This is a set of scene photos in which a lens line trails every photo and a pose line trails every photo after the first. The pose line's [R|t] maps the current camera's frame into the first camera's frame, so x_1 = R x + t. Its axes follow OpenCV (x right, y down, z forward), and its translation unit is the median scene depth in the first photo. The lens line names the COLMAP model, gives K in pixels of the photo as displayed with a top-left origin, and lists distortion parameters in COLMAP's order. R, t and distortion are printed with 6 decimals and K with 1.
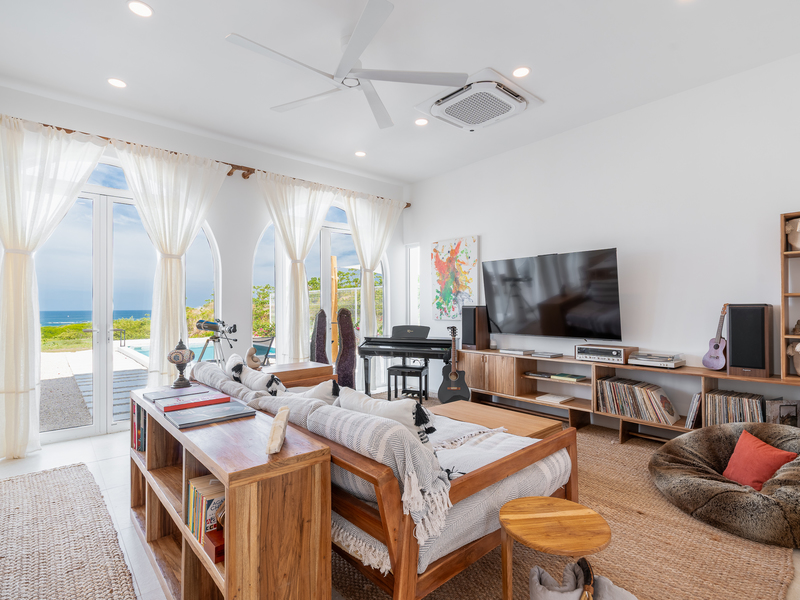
lens RADIAL K [[404.3, 0, 409.3], [0, 404.3, 303.5], [0, 0, 1]] dist [0.018591, -0.017404]
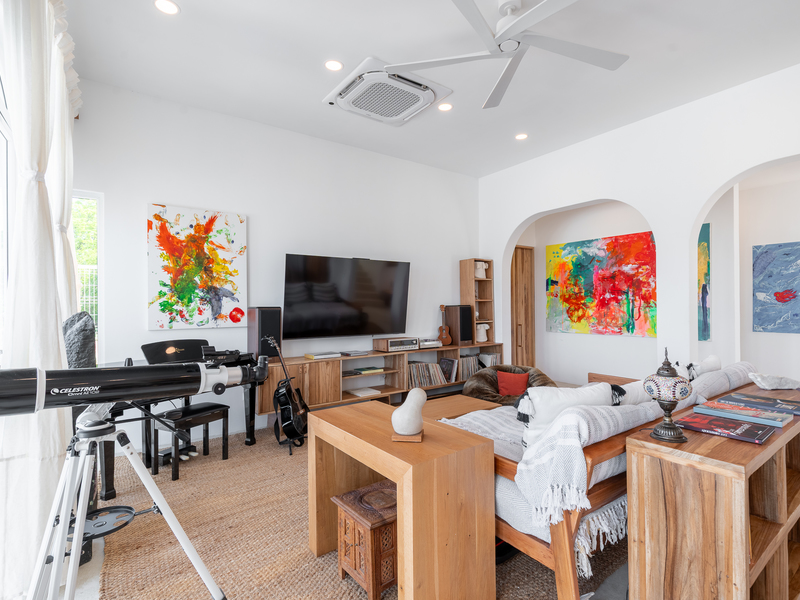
lens RADIAL K [[404.3, 0, 409.3], [0, 404.3, 303.5], [0, 0, 1]] dist [0.018591, -0.017404]
pose [[0.104697, 0.009200, 0.994462, -0.534244], [0.001104, 0.999956, -0.009367, 0.006254], [-0.994504, 0.002079, 0.104682, 0.582948]]
